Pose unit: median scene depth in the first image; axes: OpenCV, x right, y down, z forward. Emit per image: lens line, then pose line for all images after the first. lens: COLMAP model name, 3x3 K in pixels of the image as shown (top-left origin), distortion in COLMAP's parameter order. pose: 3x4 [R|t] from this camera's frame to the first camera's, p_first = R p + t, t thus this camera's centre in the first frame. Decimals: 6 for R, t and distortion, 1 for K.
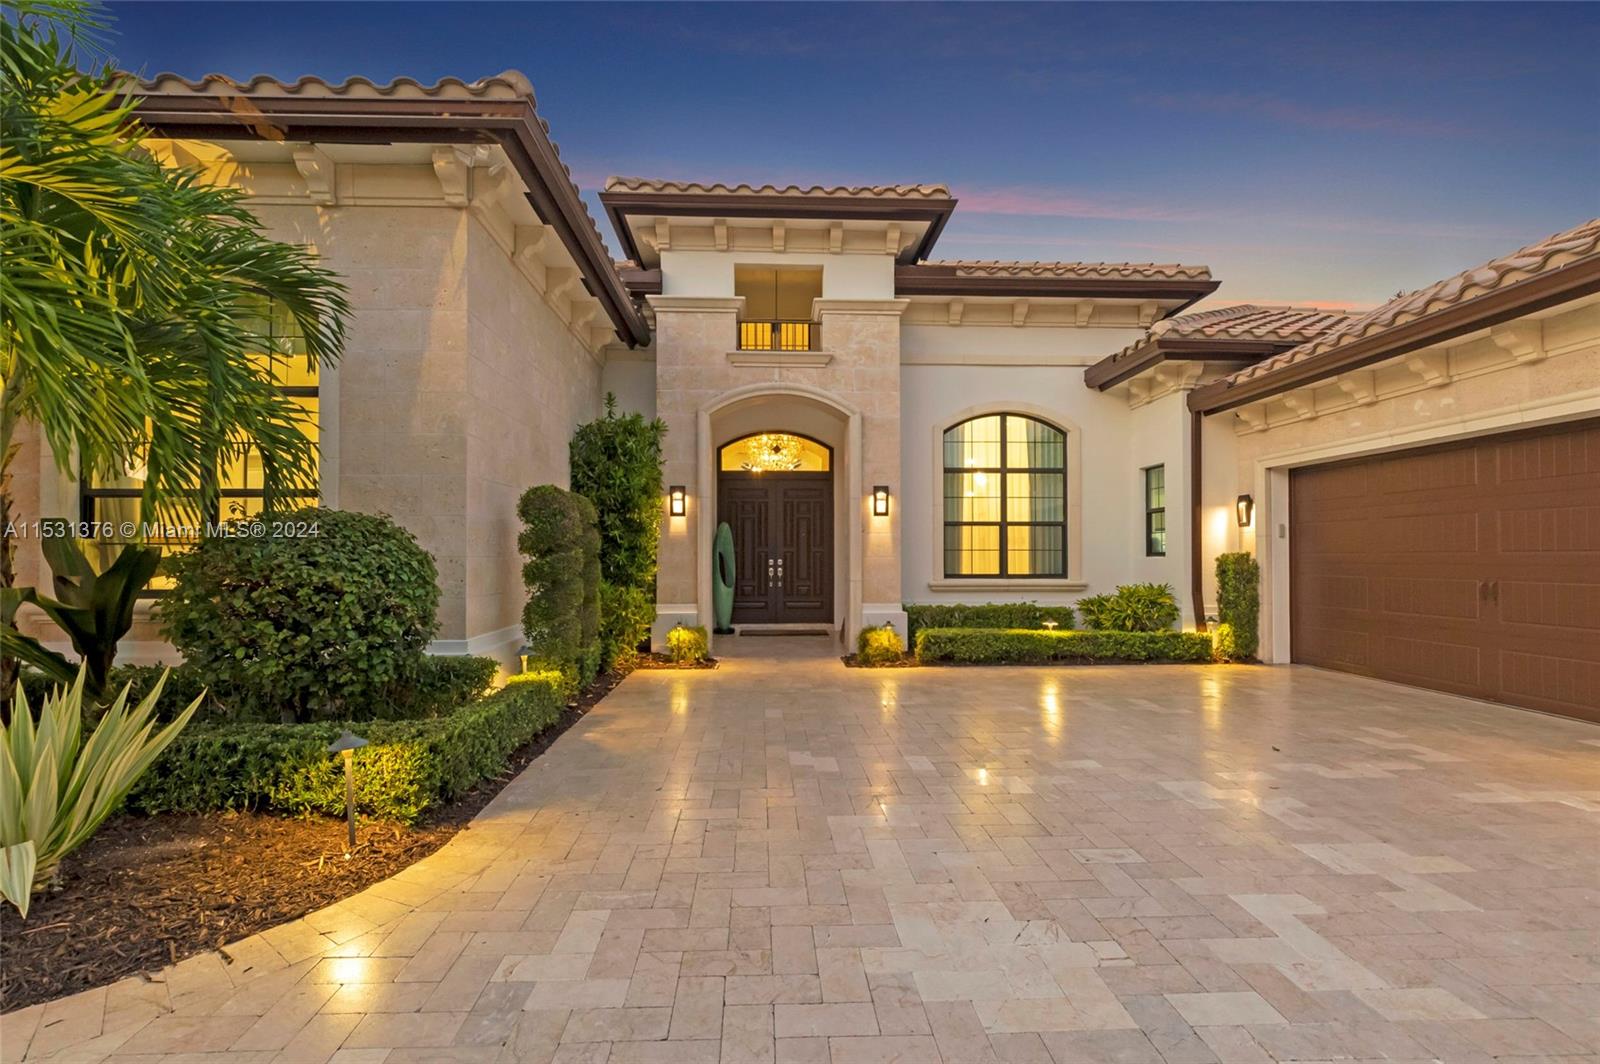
lens RADIAL K [[736.1, 0, 800.0], [0, 736.1, 532.0], [0, 0, 1]] dist [0.001261, 0.000035]
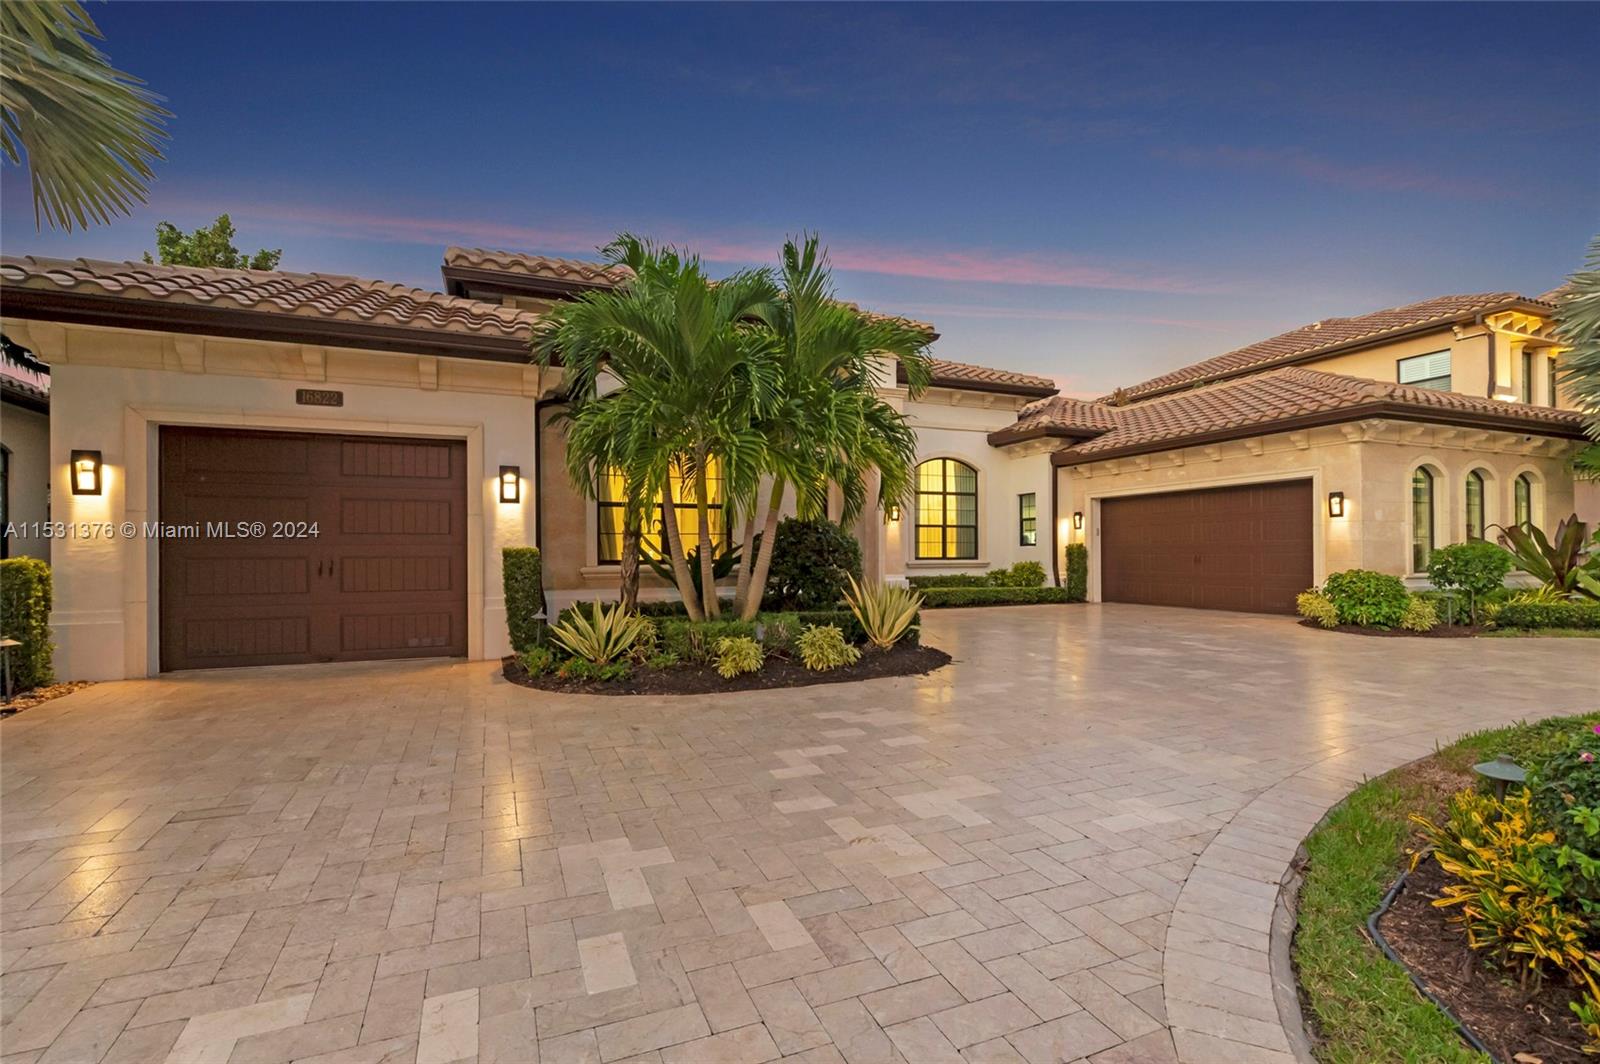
lens RADIAL K [[716.0, 0, 797.0], [0, 716.0, 542.8], [0, 0, 1]] dist [0.000141, -0.000044]
pose [[0.938062, 0.001796, 0.346464, -0.732397], [-0.007592, 0.999853, 0.015372, 0.004874], [-0.346385, -0.017050, 0.937937, -0.472838]]
